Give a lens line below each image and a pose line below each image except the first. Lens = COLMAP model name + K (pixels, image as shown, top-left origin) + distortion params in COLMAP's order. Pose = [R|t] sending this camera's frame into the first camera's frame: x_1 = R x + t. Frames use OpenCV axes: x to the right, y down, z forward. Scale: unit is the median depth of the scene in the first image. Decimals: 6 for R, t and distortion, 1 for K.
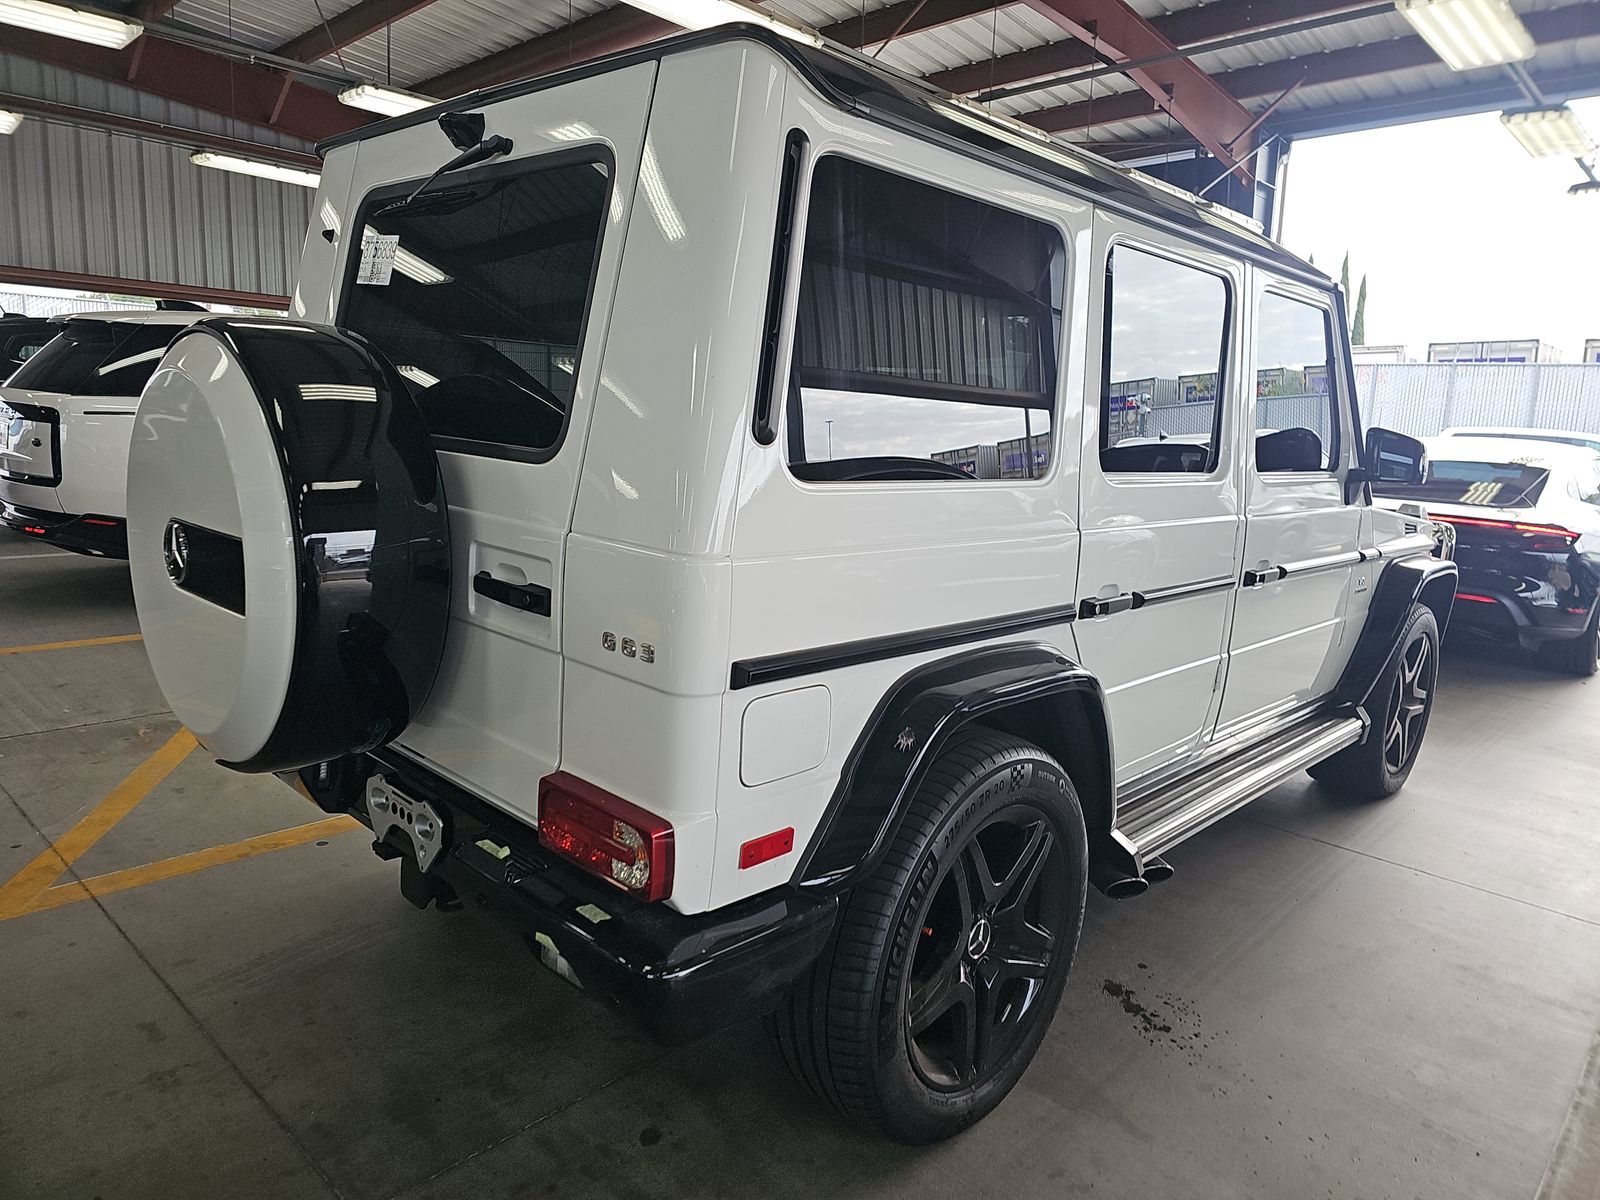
lens RADIAL K [[1060.5, 0, 800.0], [0, 1060.5, 600.0], [0, 0, 1]] dist [0.001782, 0.000448]
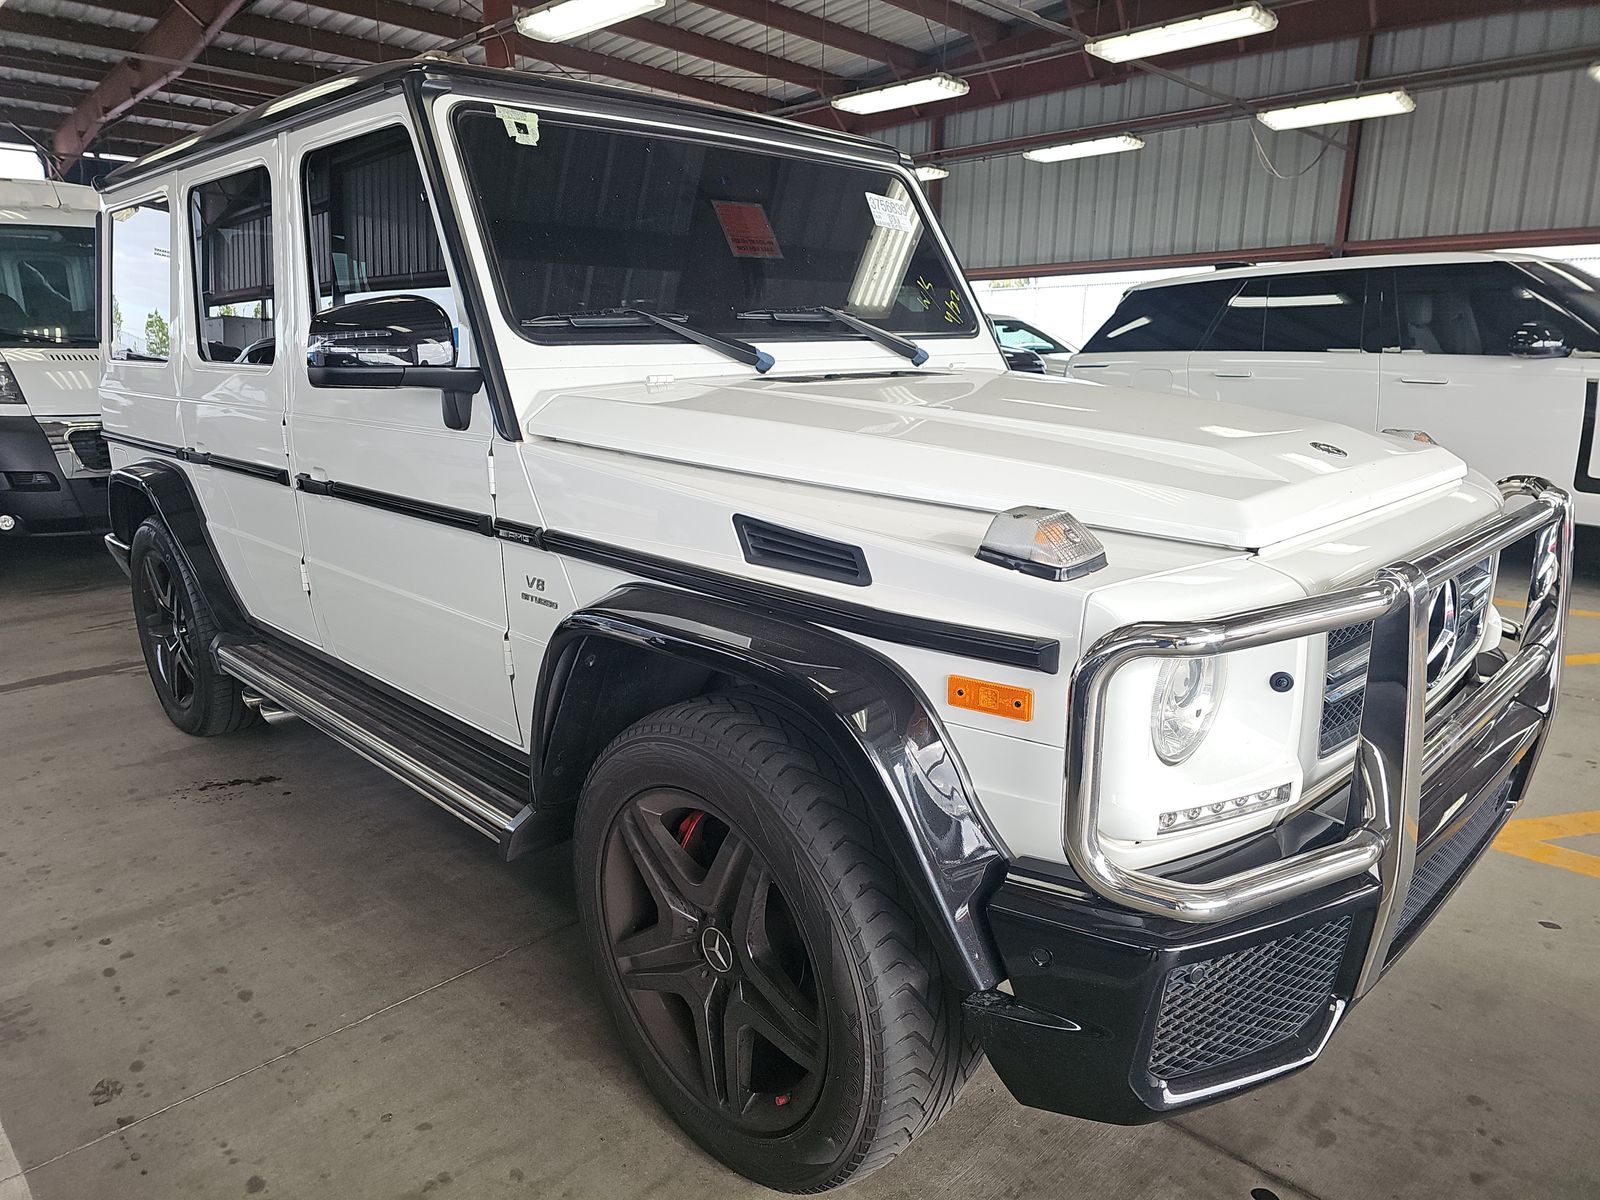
lens RADIAL K [[1060.5, 0, 800.0], [0, 1060.5, 600.0], [0, 0, 1]] dist [0.001782, 0.000448]
pose [[-0.022459, 0.187115, -0.982081, 0.737236], [-0.164836, 0.968192, 0.188238, -0.097811], [0.986065, 0.166110, 0.009099, 0.773825]]
